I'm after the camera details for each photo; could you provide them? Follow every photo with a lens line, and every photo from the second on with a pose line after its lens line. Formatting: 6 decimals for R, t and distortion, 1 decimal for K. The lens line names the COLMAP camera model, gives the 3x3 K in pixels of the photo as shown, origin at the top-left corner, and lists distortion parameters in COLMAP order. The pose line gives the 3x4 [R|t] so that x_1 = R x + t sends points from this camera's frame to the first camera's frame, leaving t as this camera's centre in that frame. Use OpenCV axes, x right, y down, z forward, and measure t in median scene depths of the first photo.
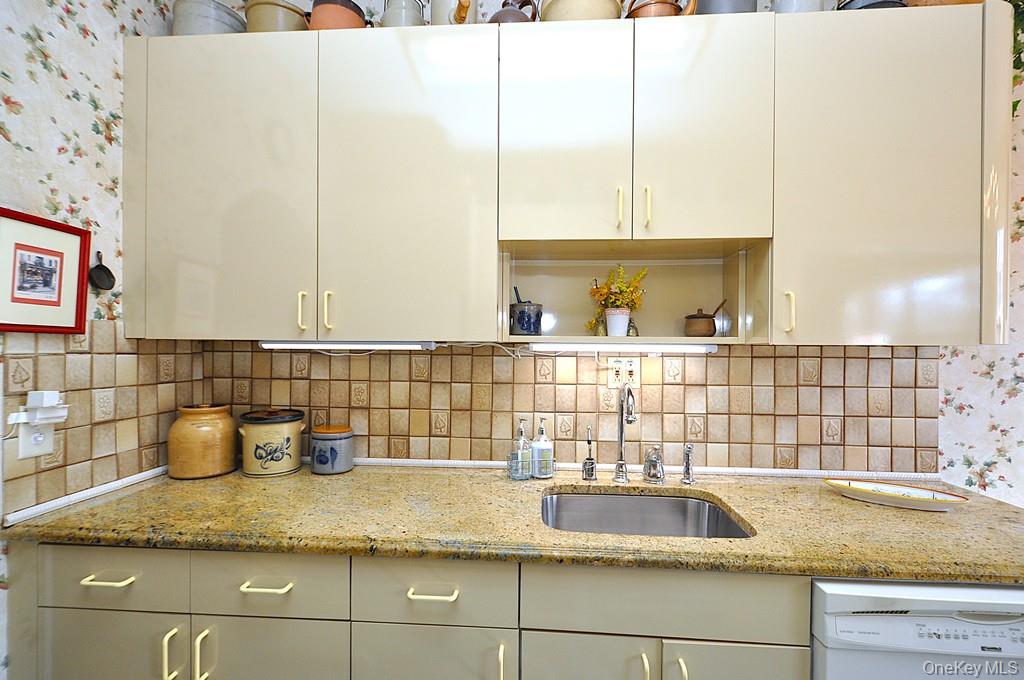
lens RADIAL K [[459.6, 0, 510.5], [0, 459.6, 352.4], [0, 0, 1]] dist [0.011732, -0.009569]
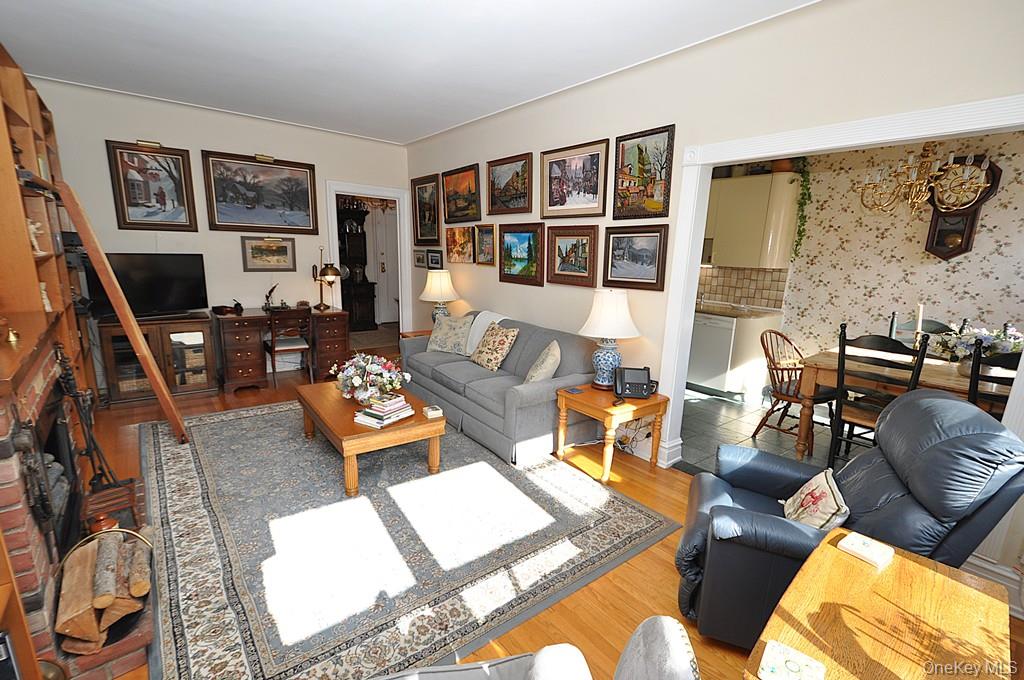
lens RADIAL K [[465.5, 0, 512.7], [0, 465.5, 354.7], [0, 0, 1]] dist [-0.002900, -0.001553]
pose [[0.666139, 0.182406, -0.723179, 2.045954], [-0.028829, 0.975205, 0.219419, -0.080302], [0.745271, -0.125315, 0.654880, -2.491595]]
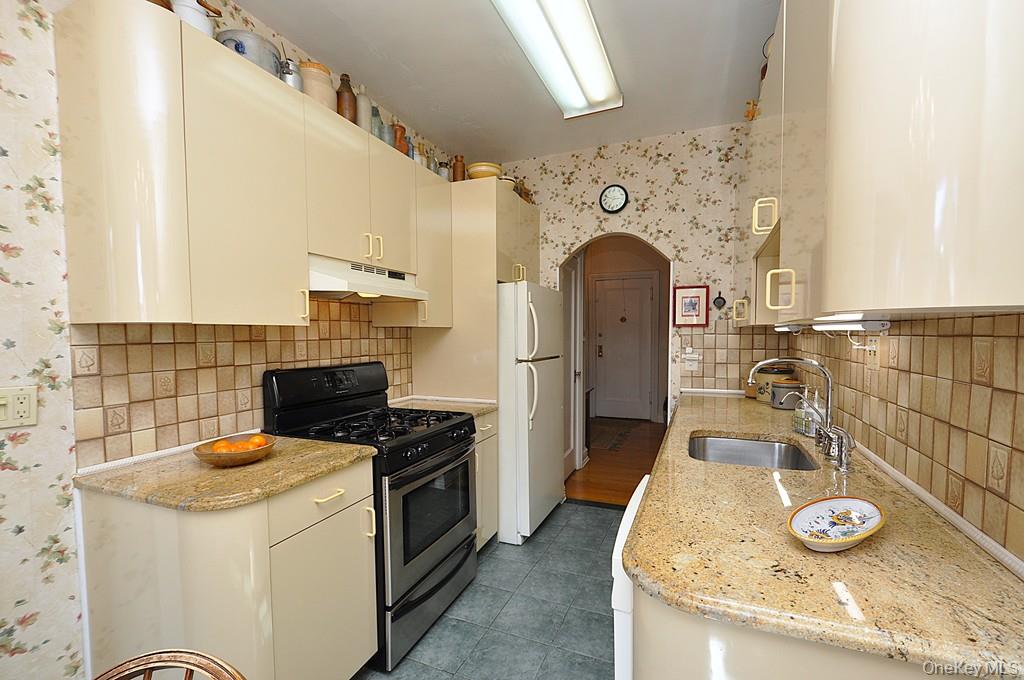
lens RADIAL K [[444.4, 0, 511.3], [0, 444.4, 353.5], [0, 0, 1]] dist [0.001898, -0.003495]
pose [[-0.327156, 0.036677, -0.944258, 1.391604], [-0.001748, 0.999221, 0.039418, 0.011511], [0.944969, 0.014546, -0.326837, 0.625110]]
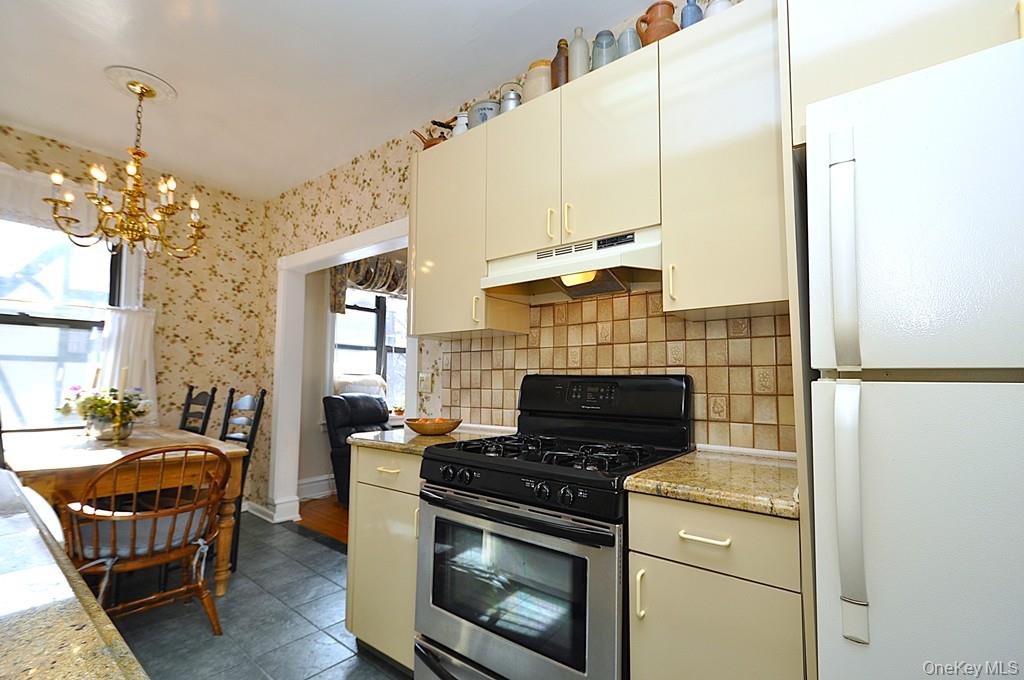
lens RADIAL K [[456.9, 0, 511.4], [0, 456.9, 353.1], [0, 0, 1]] dist [0.001575, -0.001562]
pose [[-0.818471, 0.022304, 0.574114, -0.305150], [-0.010023, 0.998540, -0.053081, 0.117914], [-0.574460, -0.049200, -0.817053, 0.729972]]
